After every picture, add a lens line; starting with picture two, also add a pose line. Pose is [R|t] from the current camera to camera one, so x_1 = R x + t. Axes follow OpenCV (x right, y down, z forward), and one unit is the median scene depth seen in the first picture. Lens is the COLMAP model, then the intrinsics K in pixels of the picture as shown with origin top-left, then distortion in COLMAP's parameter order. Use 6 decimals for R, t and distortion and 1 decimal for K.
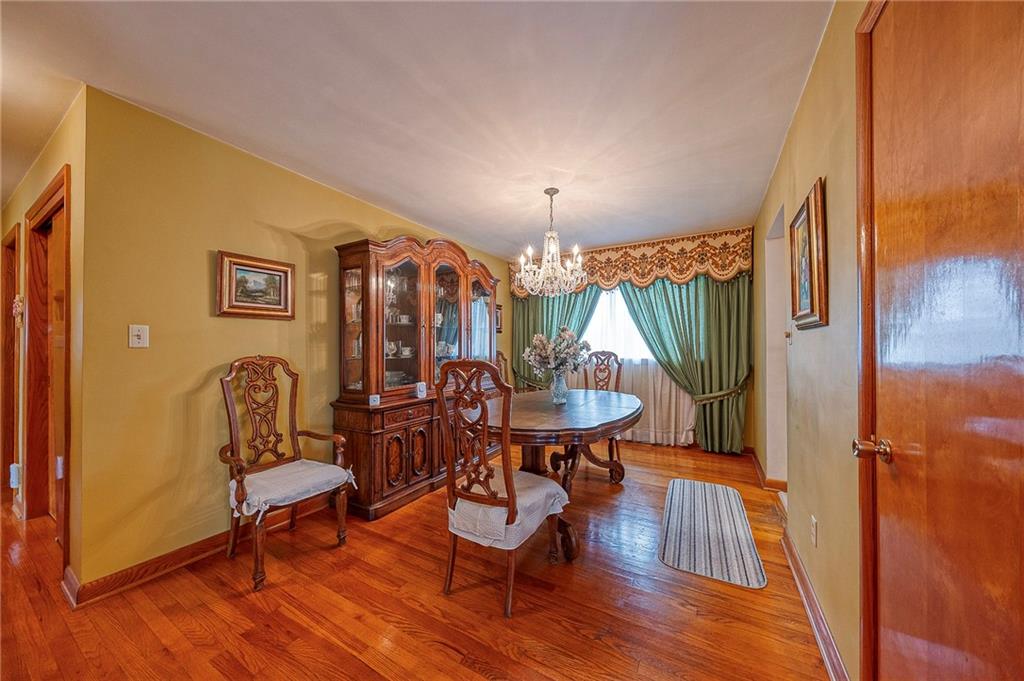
lens RADIAL K [[340.5, 0, 511.0], [0, 340.5, 342.9], [0, 0, 1]] dist [0.004455, -0.000600]
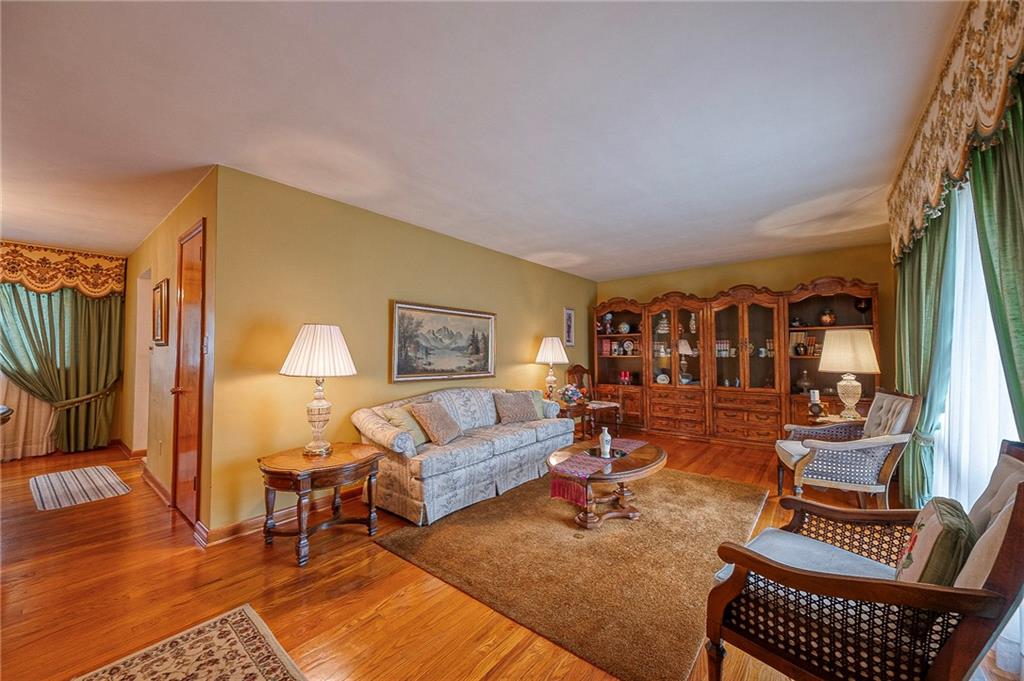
lens RADIAL K [[377.9, 0, 510.3], [0, 377.9, 344.5], [0, 0, 1]] dist [0.009049, -0.000145]
pose [[0.149811, 0.026635, 0.988356, -0.421559], [-0.011651, 0.999615, -0.025172, -0.008753], [-0.988646, -0.007744, 0.150064, -0.559337]]
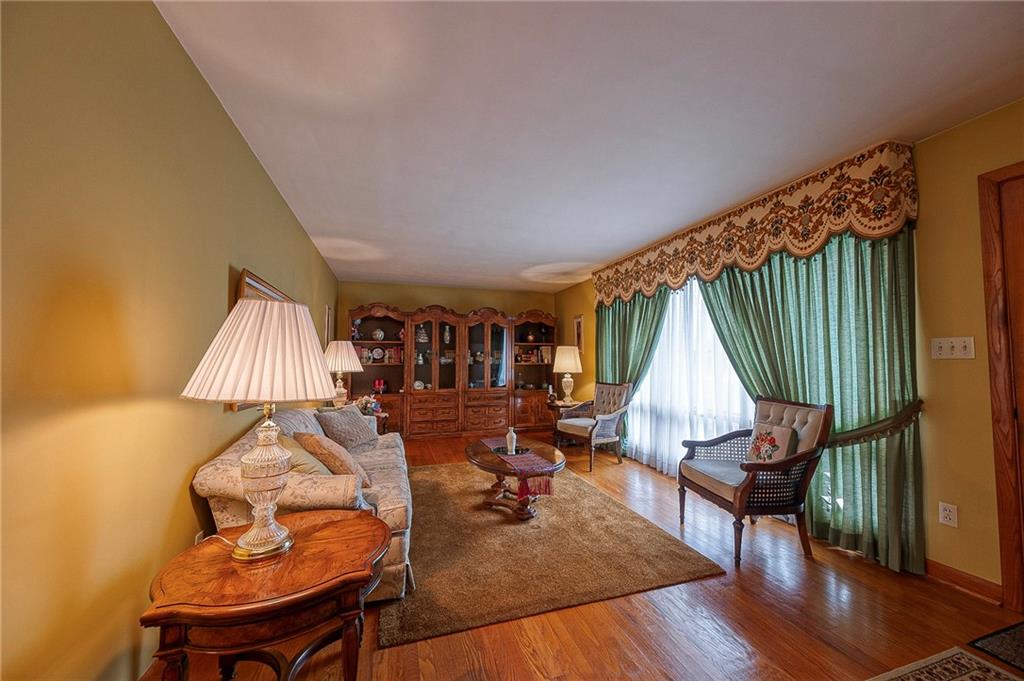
lens RADIAL K [[377.9, 0, 511.8], [0, 377.9, 344.0], [0, 0, 1]] dist [0.009049, -0.000145]
pose [[-0.738748, 0.034181, 0.673114, -0.209648], [-0.006977, 0.998272, -0.058350, 0.001069], [-0.673945, -0.047802, -0.737233, -0.008398]]
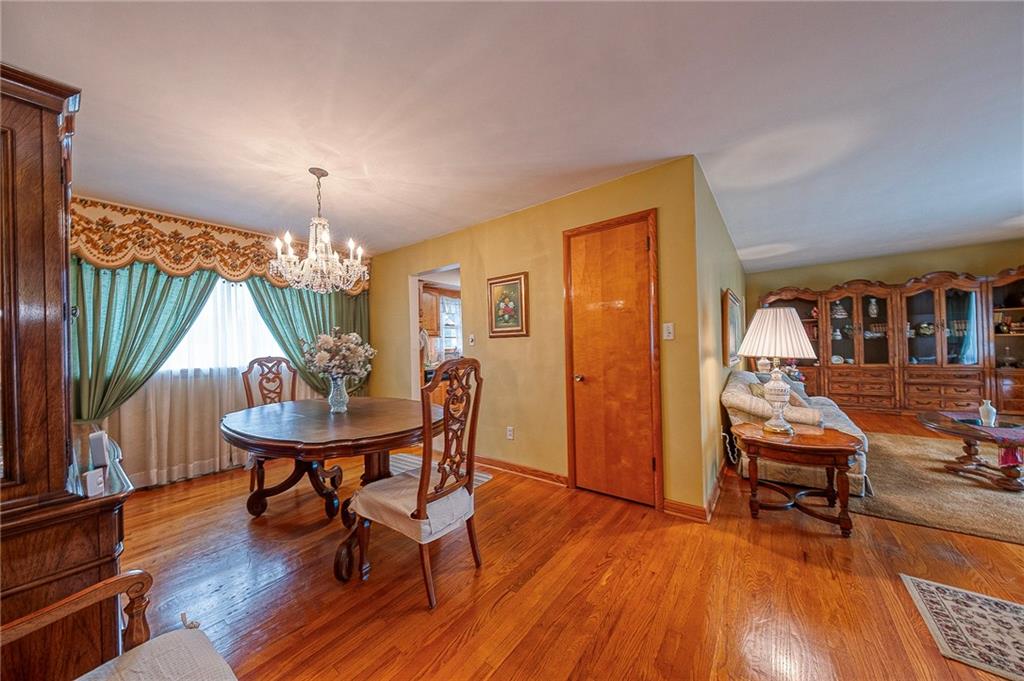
lens RADIAL K [[340.5, 0, 520.8], [0, 340.5, 342.8], [0, 0, 1]] dist [0.004455, -0.000600]
pose [[0.113751, 0.008028, 0.993477, -0.492035], [0.013951, 0.999856, -0.009677, 0.005297], [-0.993411, 0.014961, 0.113623, 0.282776]]
